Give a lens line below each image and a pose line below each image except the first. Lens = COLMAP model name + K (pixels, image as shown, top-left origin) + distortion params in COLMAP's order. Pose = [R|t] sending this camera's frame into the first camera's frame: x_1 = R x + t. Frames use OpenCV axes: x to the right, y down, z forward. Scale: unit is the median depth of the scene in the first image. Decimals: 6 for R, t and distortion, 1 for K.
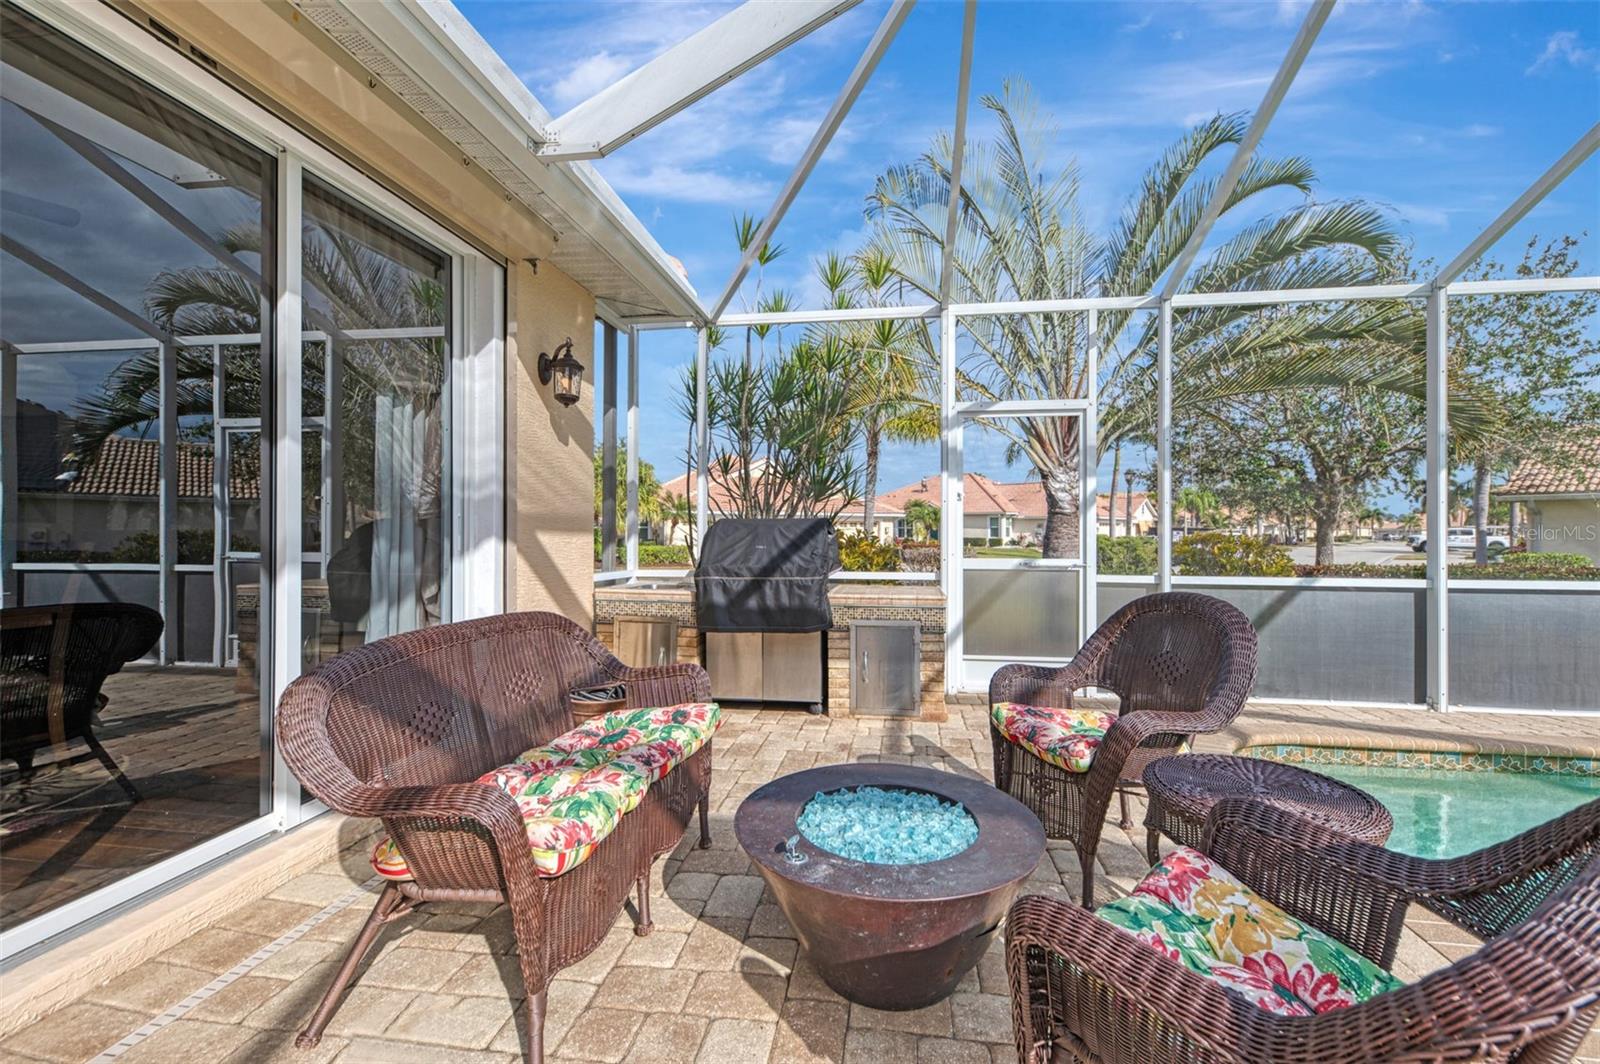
lens RADIAL K [[662.0, 0, 800.0], [0, 662.0, 532.0], [0, 0, 1]] dist [-0.000310, -0.000124]
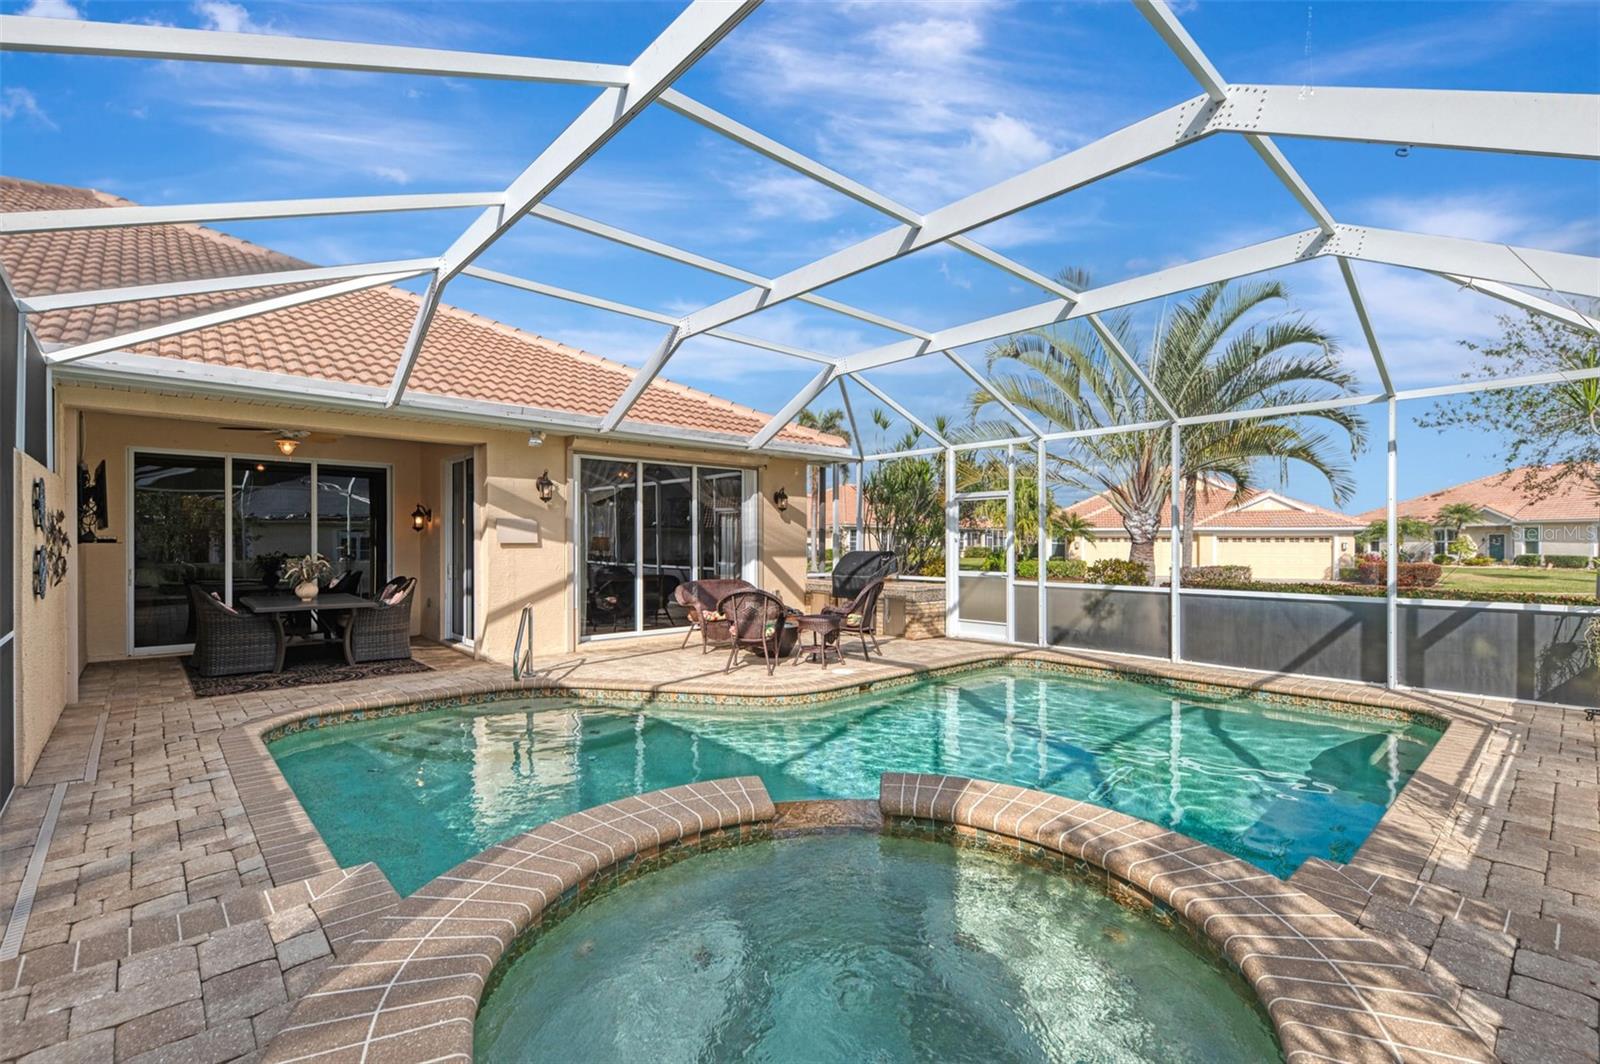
lens RADIAL K [[714.4, 0, 821.9], [0, 714.4, 542.5], [0, 0, 1]] dist [0.001280, 0.000325]
pose [[0.787414, -0.003580, -0.616414, 1.294353], [0.001704, 0.999992, -0.003632, -0.040227], [0.616422, 0.001809, 0.787414, -1.000881]]
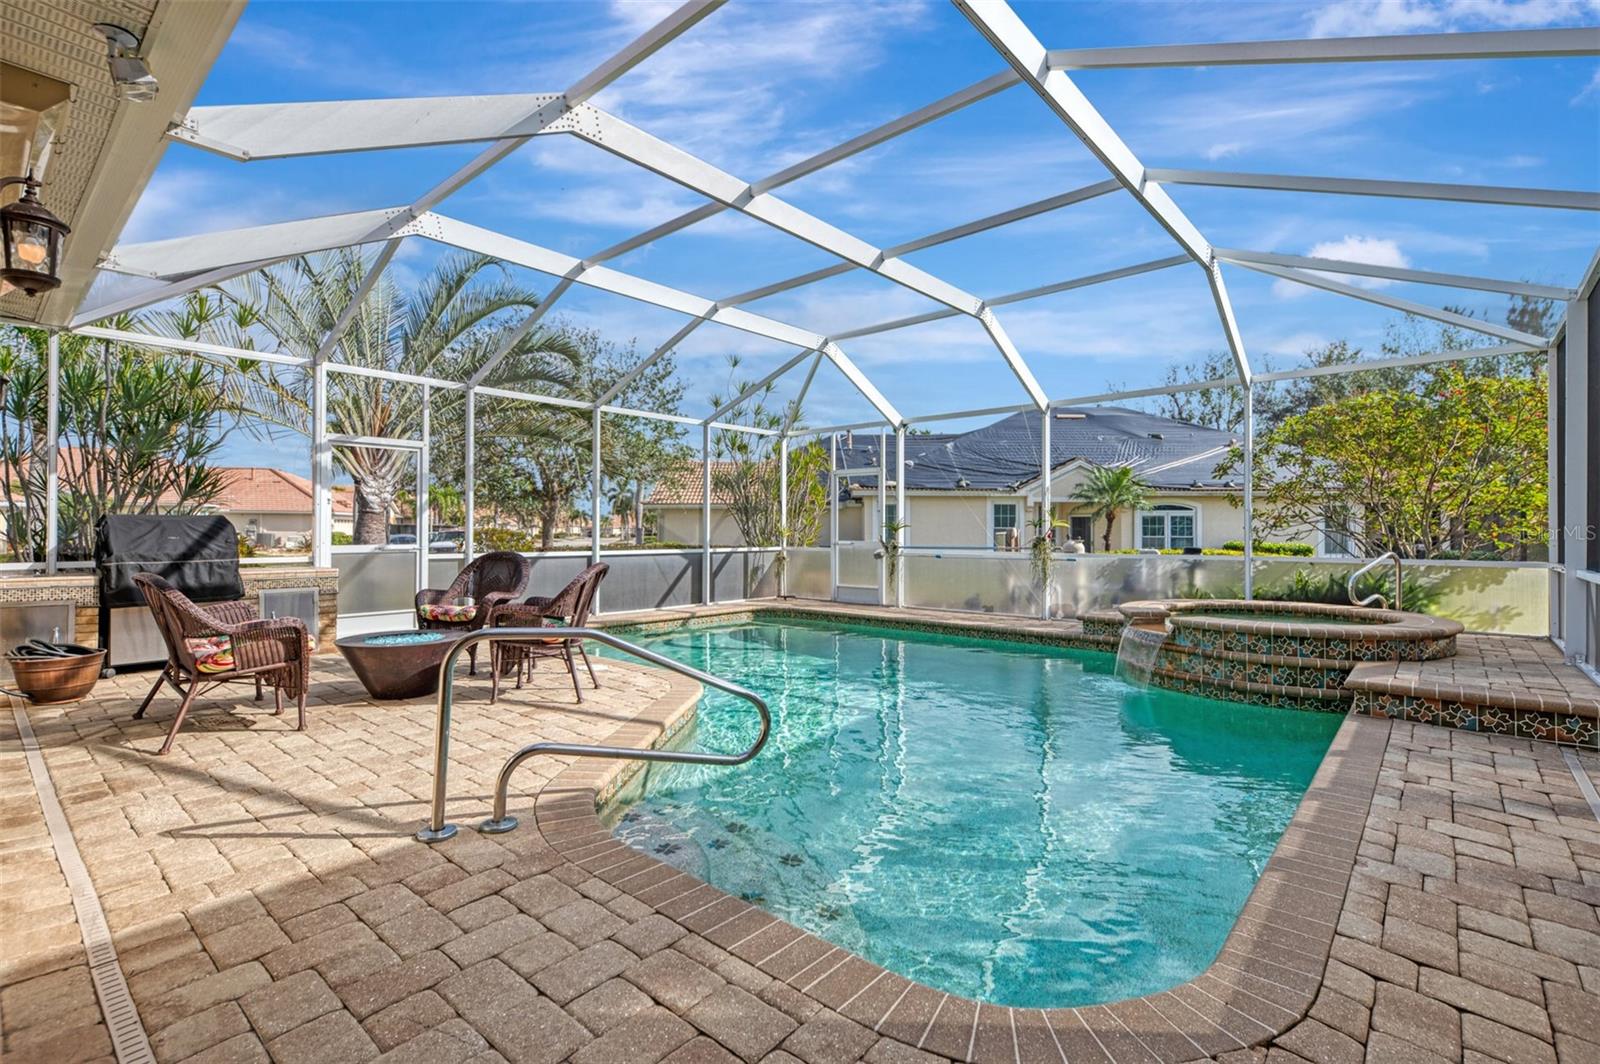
lens RADIAL K [[743.1, 0, 803.0], [0, 743.1, 524.0], [0, 0, 1]] dist [0.043070, 0.000098]
pose [[0.539367, 0.007663, 0.842036, -0.574489], [-0.001251, 0.999965, -0.008298, 0.006731], [-0.842070, 0.003422, 0.539358, -0.712231]]
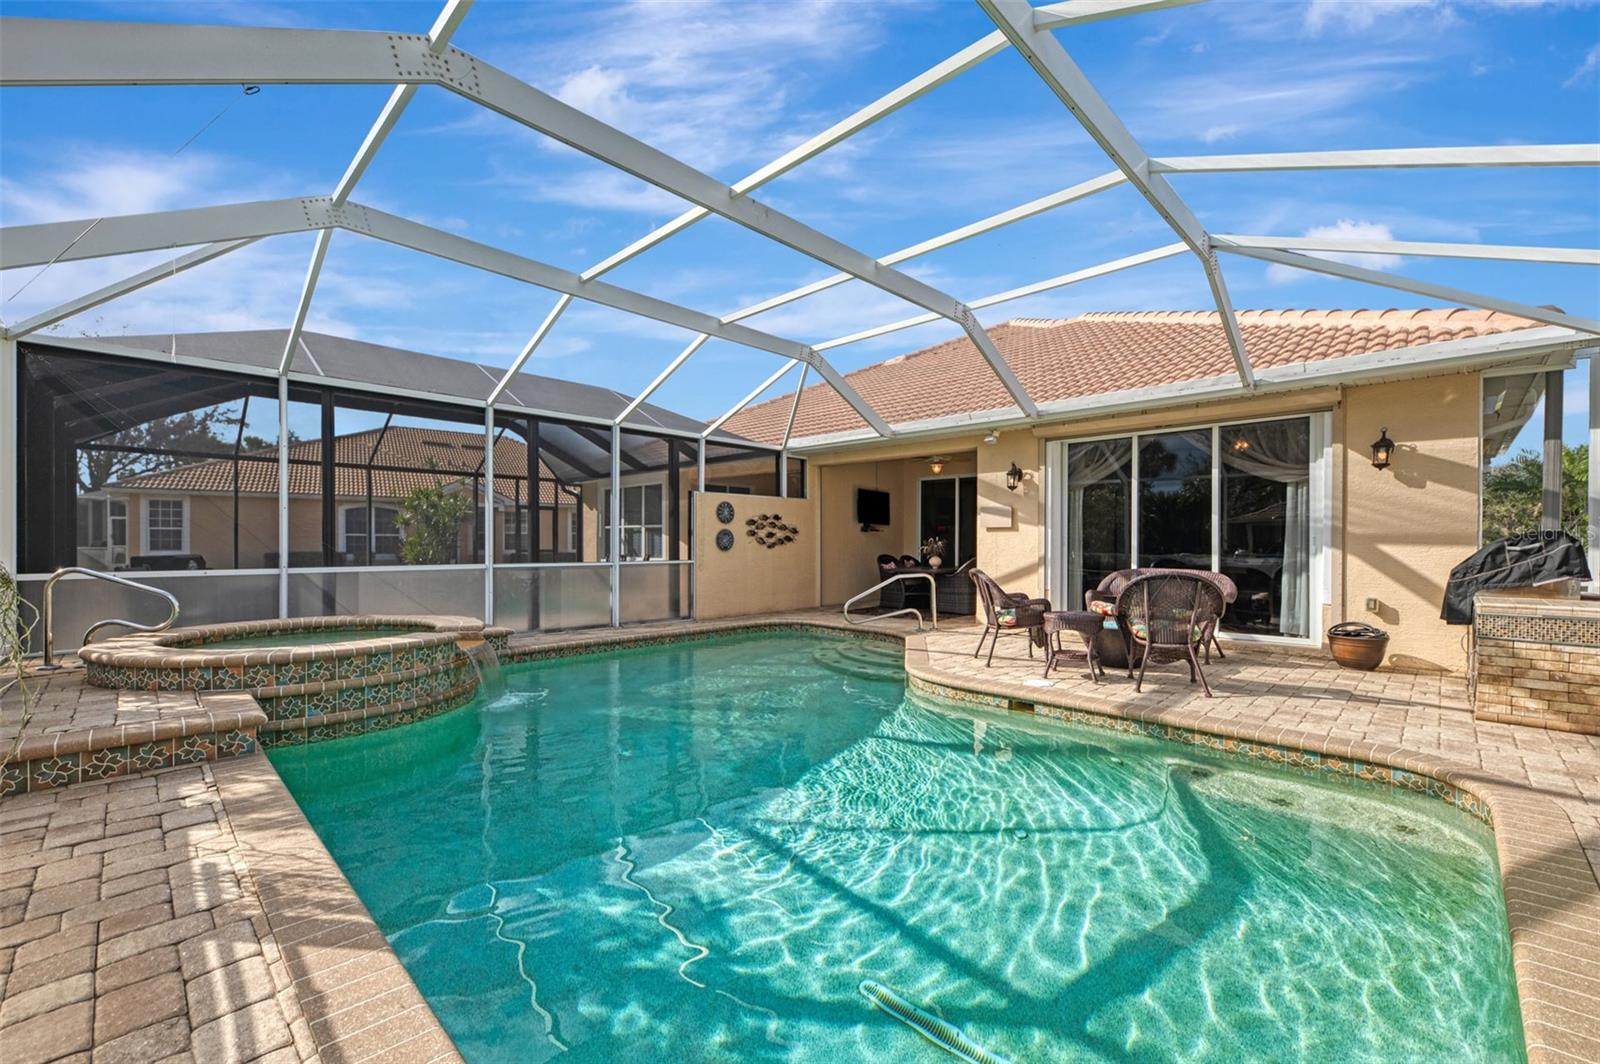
lens RADIAL K [[662.4, 0, 800.0], [0, 662.4, 532.0], [0, 0, 1]] dist [0.016056, -0.000117]
pose [[-0.588162, -0.014740, -0.808609, 1.517205], [-0.001832, 0.999856, -0.016894, 0.002176], [0.808741, -0.008454, -0.588104, 0.642043]]
